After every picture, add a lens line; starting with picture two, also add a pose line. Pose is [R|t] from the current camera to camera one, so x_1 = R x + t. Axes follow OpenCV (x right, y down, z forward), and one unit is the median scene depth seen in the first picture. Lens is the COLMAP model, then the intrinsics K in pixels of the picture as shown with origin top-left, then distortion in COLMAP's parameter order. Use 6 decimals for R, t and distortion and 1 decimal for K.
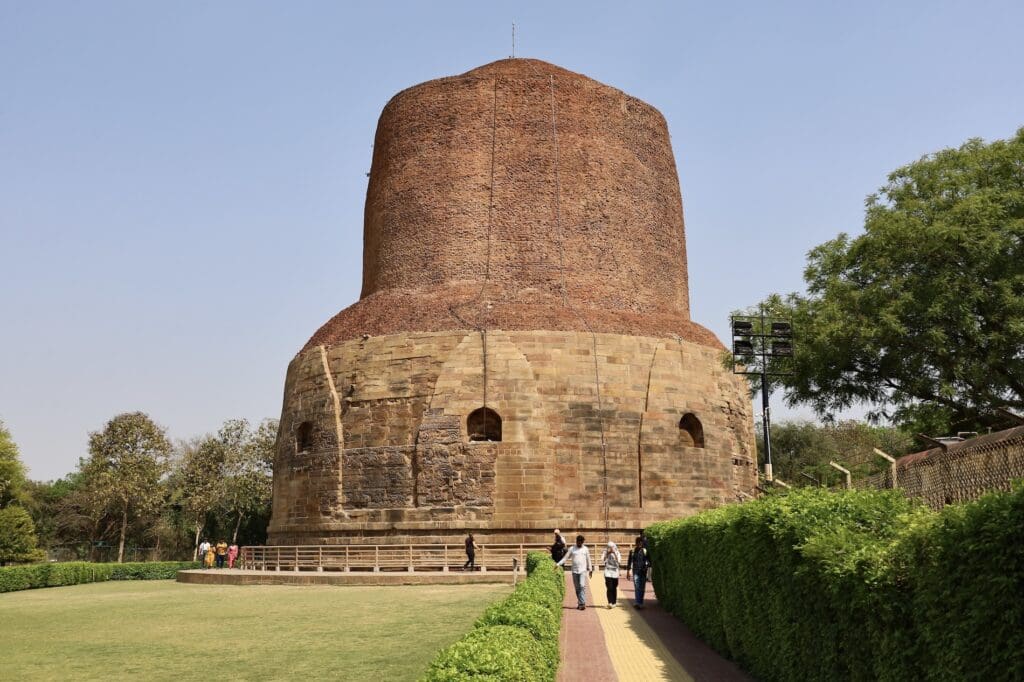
lens RADIAL K [[1325.8, 0, 507.8], [0, 1325.8, 342.0], [0, 0, 1]] dist [0.002948, 0.000000]
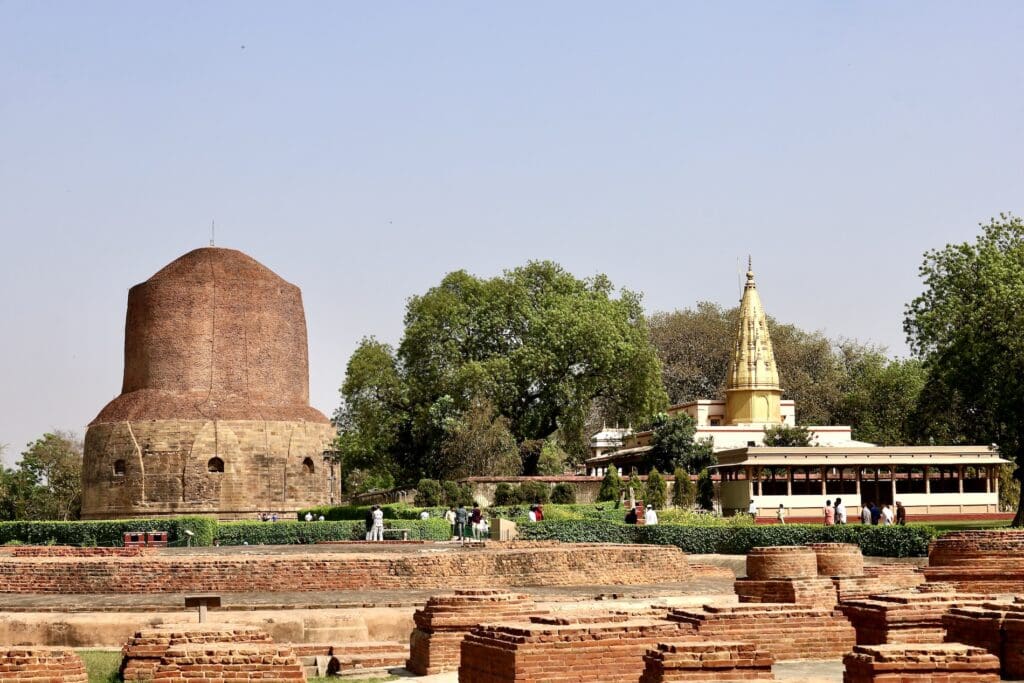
lens RADIAL K [[1325.8, 0, 510.5], [0, 1325.8, 338.1], [0, 0, 1]] dist [0.002948, 0.000000]
pose [[0.957187, 0.035115, 0.287331, -0.182759], [-0.038217, 0.999256, 0.005191, -0.172332], [-0.286935, -0.015950, 0.957817, -1.214041]]
